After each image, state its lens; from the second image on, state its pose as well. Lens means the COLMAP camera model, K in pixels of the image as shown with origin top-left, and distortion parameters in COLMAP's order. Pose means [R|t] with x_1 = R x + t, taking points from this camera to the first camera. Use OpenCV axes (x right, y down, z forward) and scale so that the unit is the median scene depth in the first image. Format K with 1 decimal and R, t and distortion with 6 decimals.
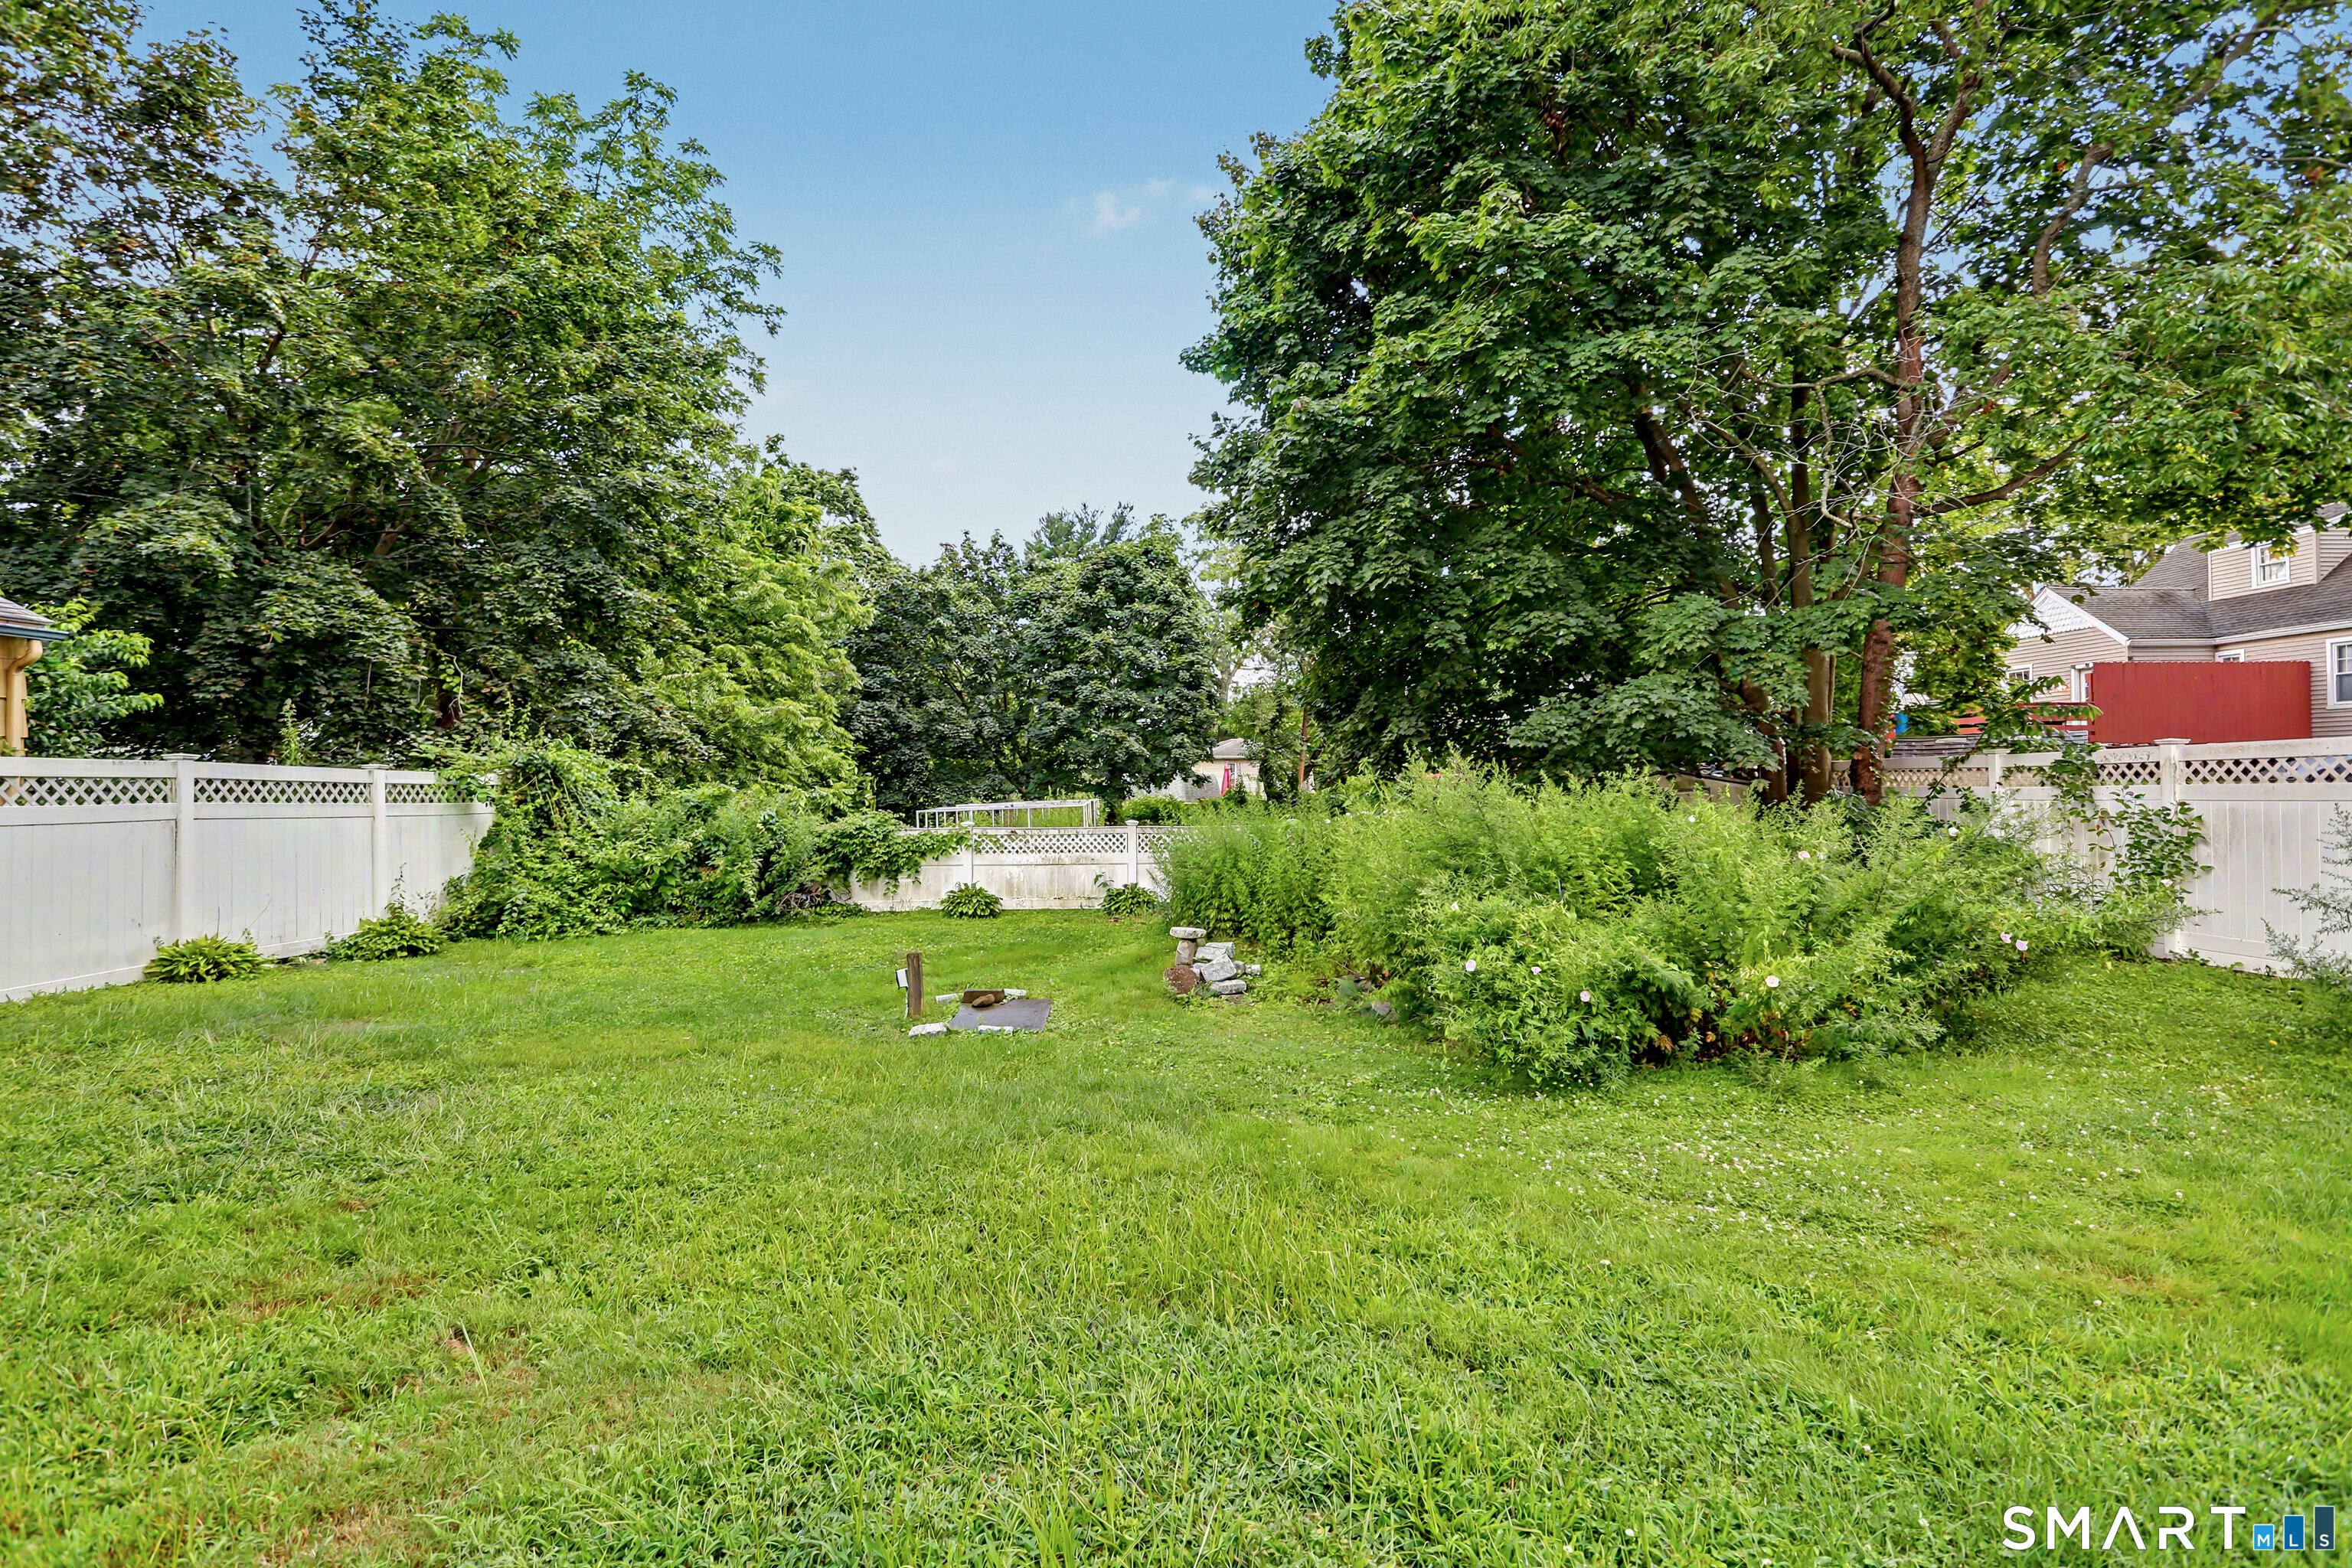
lens RADIAL K [[1121.0, 0, 1175.1], [0, 1121.0, 773.4], [0, 0, 1]] dist [-0.007996, 0.002842]
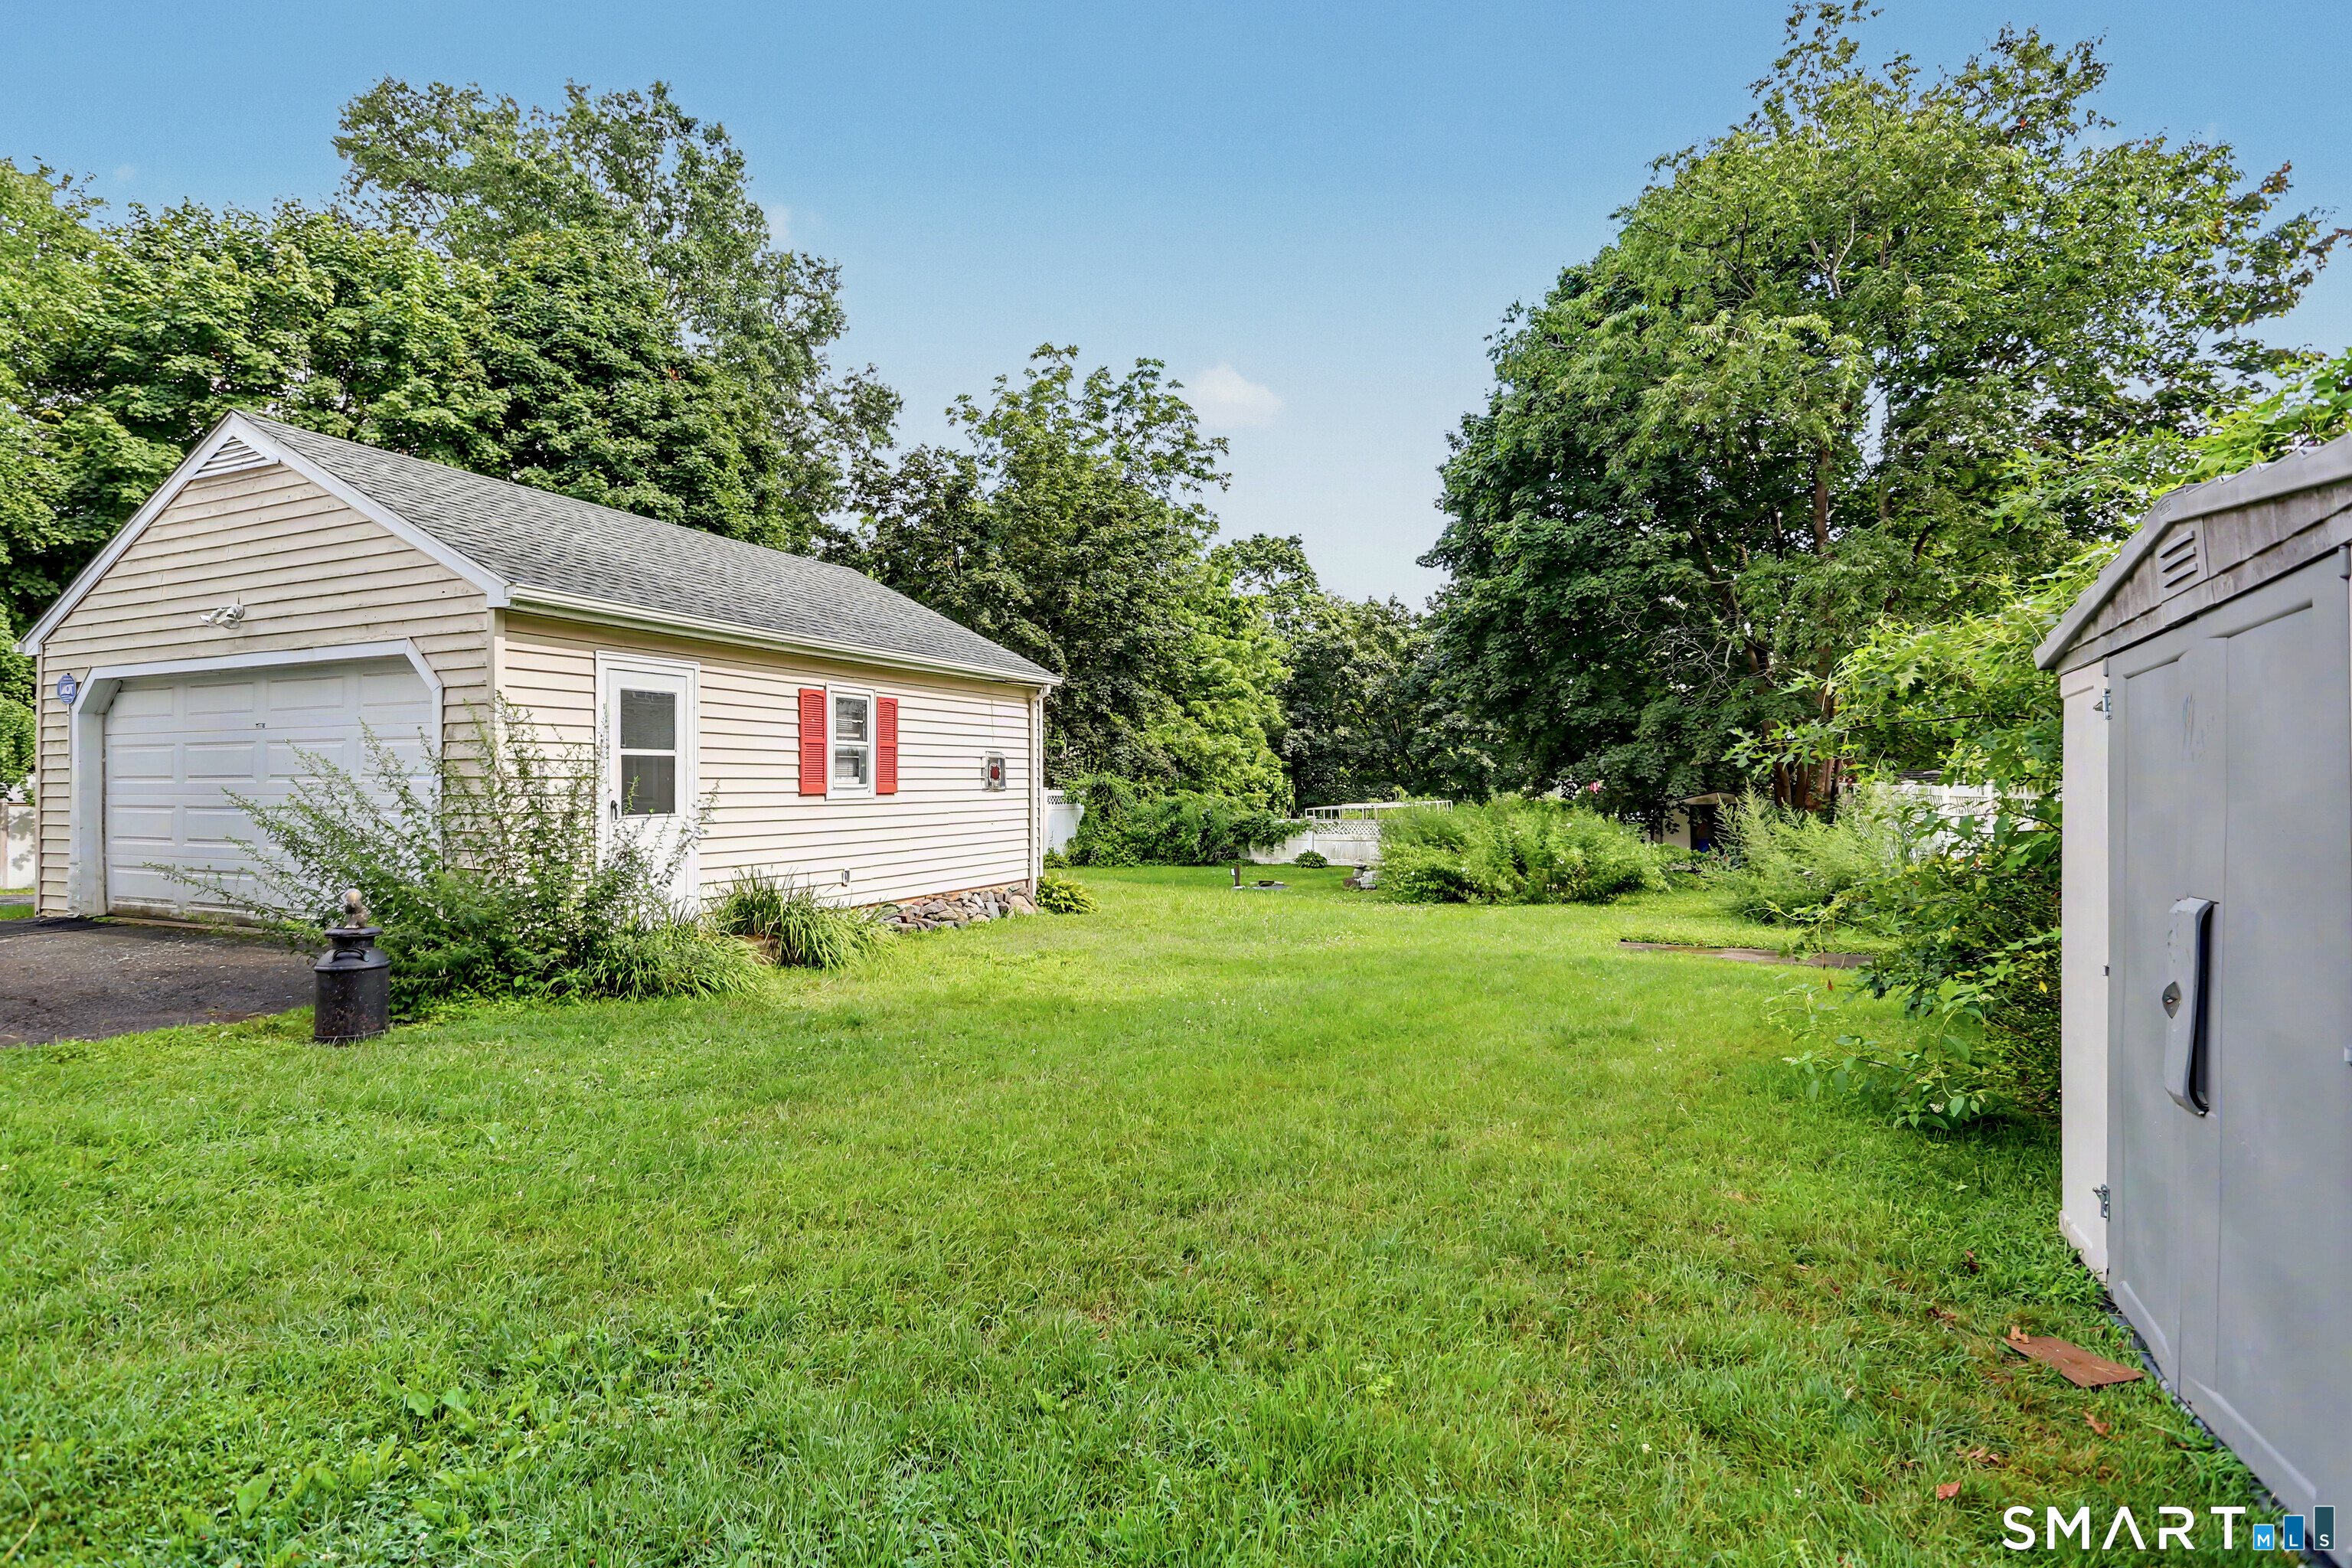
lens RADIAL K [[1121.0, 0, 1176.2], [0, 1121.0, 788.6], [0, 0, 1]] dist [-0.007996, 0.002842]
pose [[0.913560, 0.004050, -0.406684, 0.235467], [0.003266, 0.999845, 0.017293, -0.021950], [0.406691, -0.017127, 0.913405, -0.494009]]
